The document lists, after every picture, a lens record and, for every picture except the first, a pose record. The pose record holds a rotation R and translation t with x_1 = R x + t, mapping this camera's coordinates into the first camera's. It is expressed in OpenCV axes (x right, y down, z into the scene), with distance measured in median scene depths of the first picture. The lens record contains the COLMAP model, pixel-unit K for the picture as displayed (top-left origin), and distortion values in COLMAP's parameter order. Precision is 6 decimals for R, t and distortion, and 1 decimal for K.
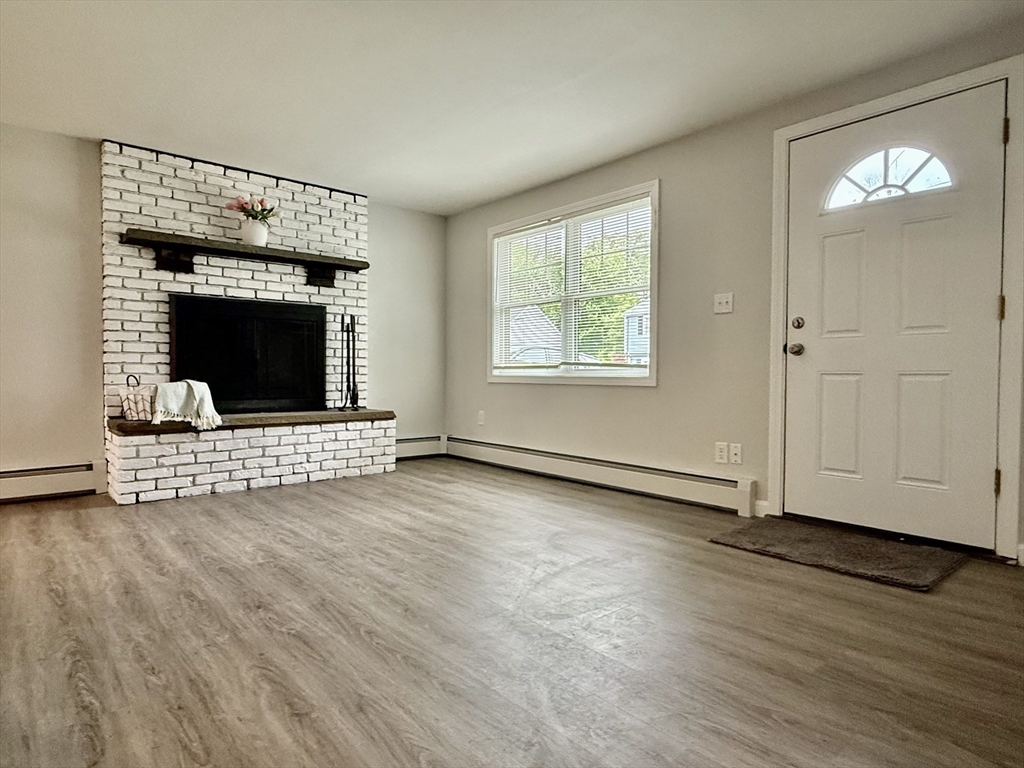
lens RADIAL K [[592.5, 0, 512.0], [0, 592.5, 384.0], [0, 0, 1]] dist [0.003466, 0.001175]
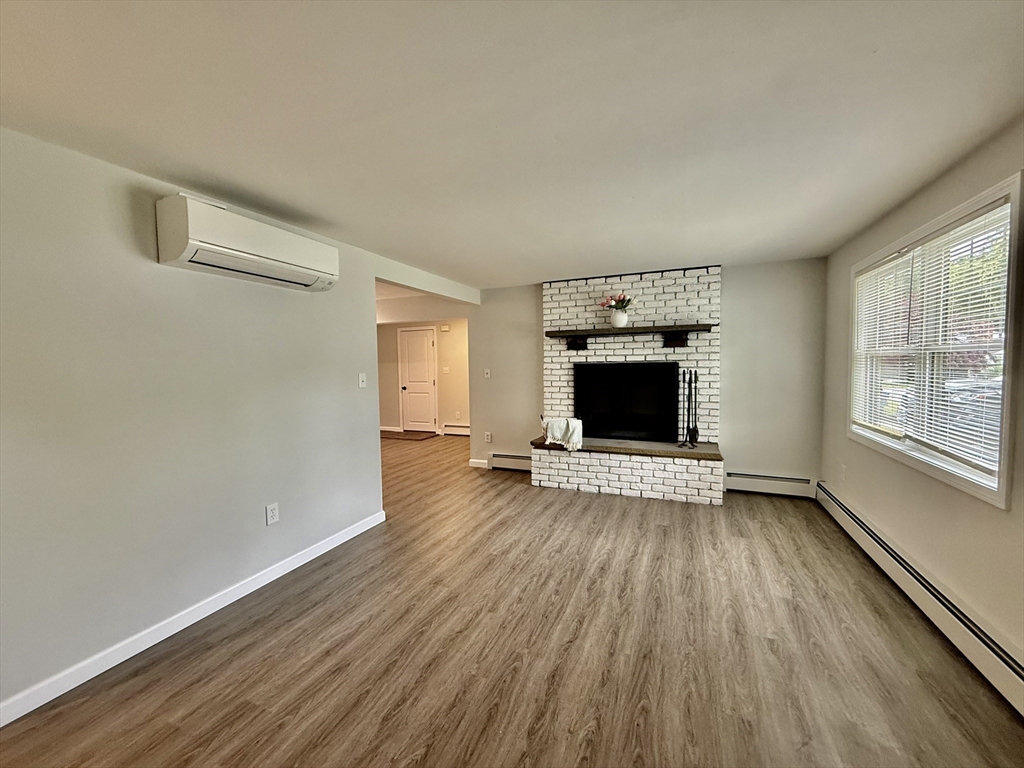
lens RADIAL K [[409.1, 0, 510.3], [0, 409.1, 382.7], [0, 0, 1]] dist [-0.001540, -0.000149]
pose [[0.436020, 0.031543, -0.899384, 0.403368], [-0.003372, 0.999436, 0.033417, -0.143136], [0.899931, -0.011537, 0.435880, 0.351798]]
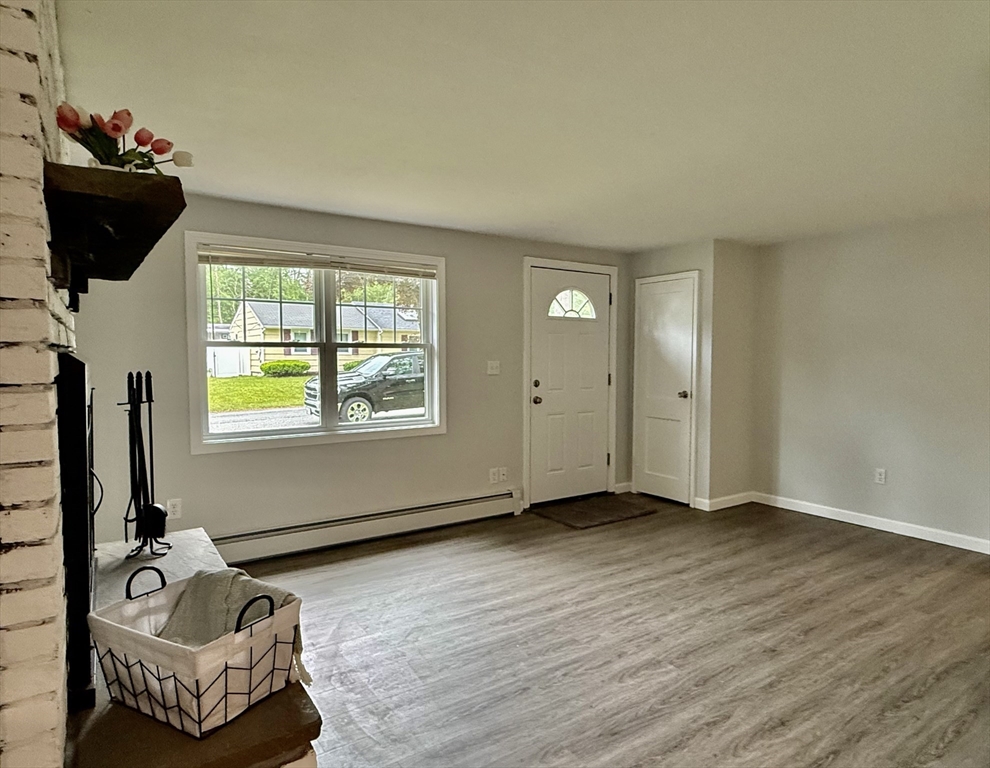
lens RADIAL K [[598.8, 0, 511.2], [0, 598.8, 385.7], [0, 0, 1]] dist [0.001705, 0.000668]
pose [[0.102176, -0.054881, 0.993251, -0.929567], [0.019448, 0.998396, 0.053164, -0.152966], [-0.994576, 0.013885, 0.103080, 0.752249]]
